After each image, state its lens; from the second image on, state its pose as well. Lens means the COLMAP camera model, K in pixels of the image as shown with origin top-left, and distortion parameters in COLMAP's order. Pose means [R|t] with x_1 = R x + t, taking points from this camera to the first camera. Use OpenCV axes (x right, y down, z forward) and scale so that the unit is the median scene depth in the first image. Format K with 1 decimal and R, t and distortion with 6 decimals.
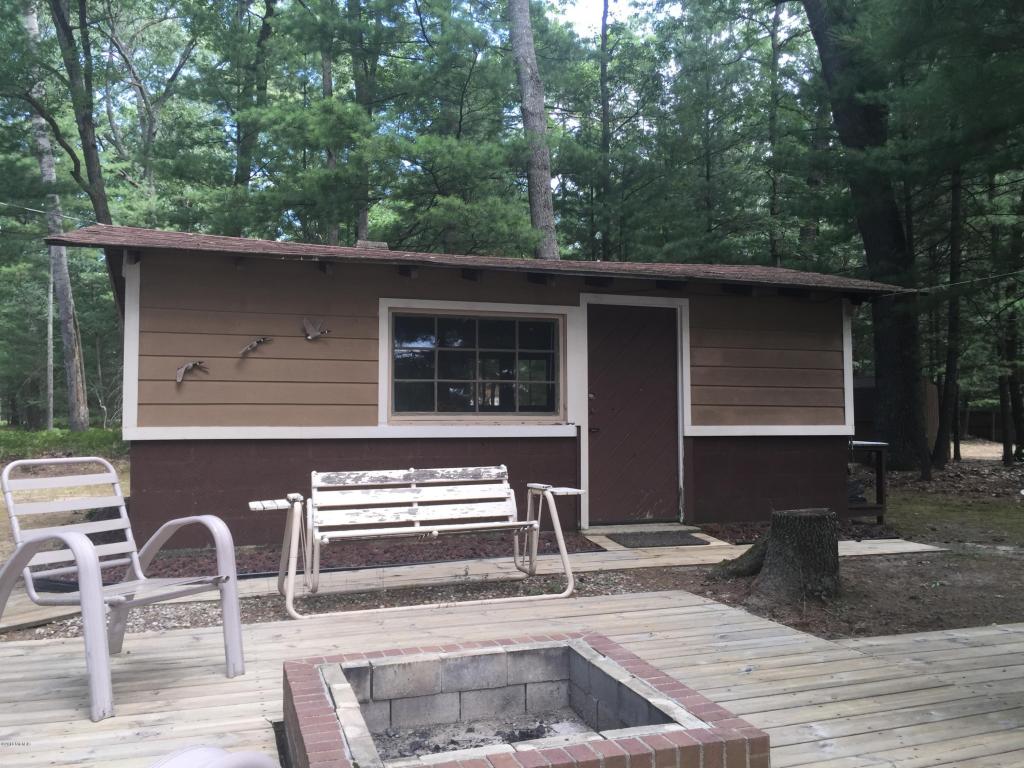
lens RADIAL K [[889.5, 0, 510.9], [0, 889.5, 379.5], [0, 0, 1]] dist [0.089322, -0.134858]
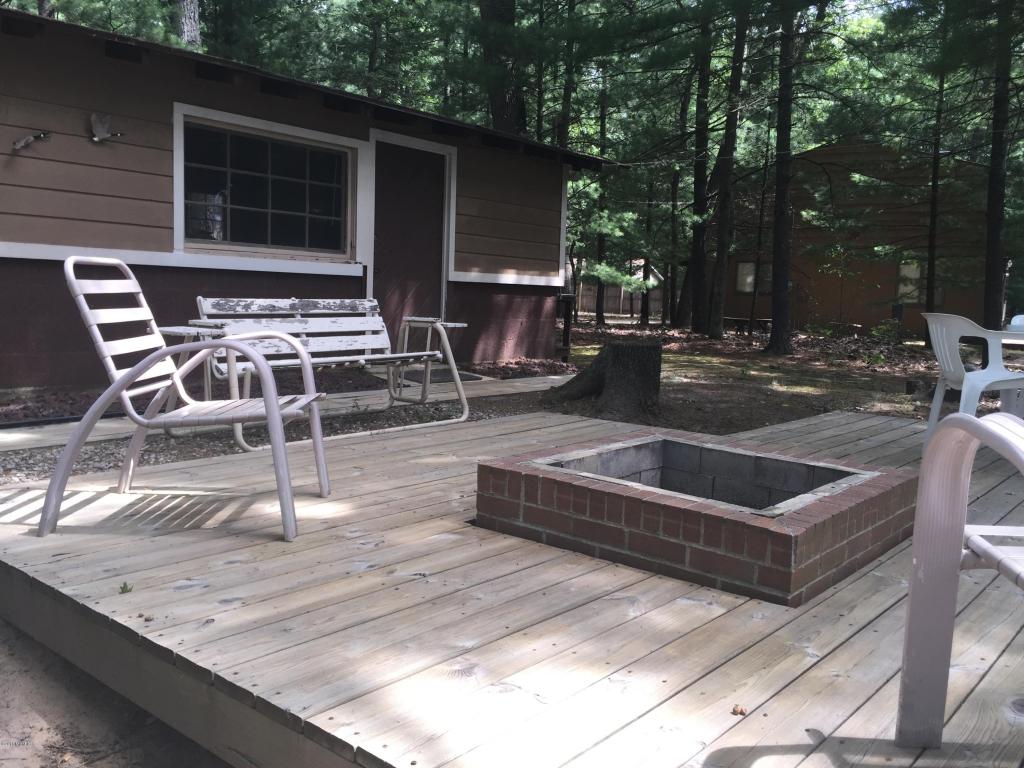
lens RADIAL K [[889.5, 0, 510.9], [0, 889.5, 379.5], [0, 0, 1]] dist [0.089322, -0.134858]
pose [[0.850950, -0.017892, 0.524941, -0.405926], [-0.063440, 0.988602, 0.136535, 0.040969], [-0.521401, -0.149487, 0.840116, 0.075305]]
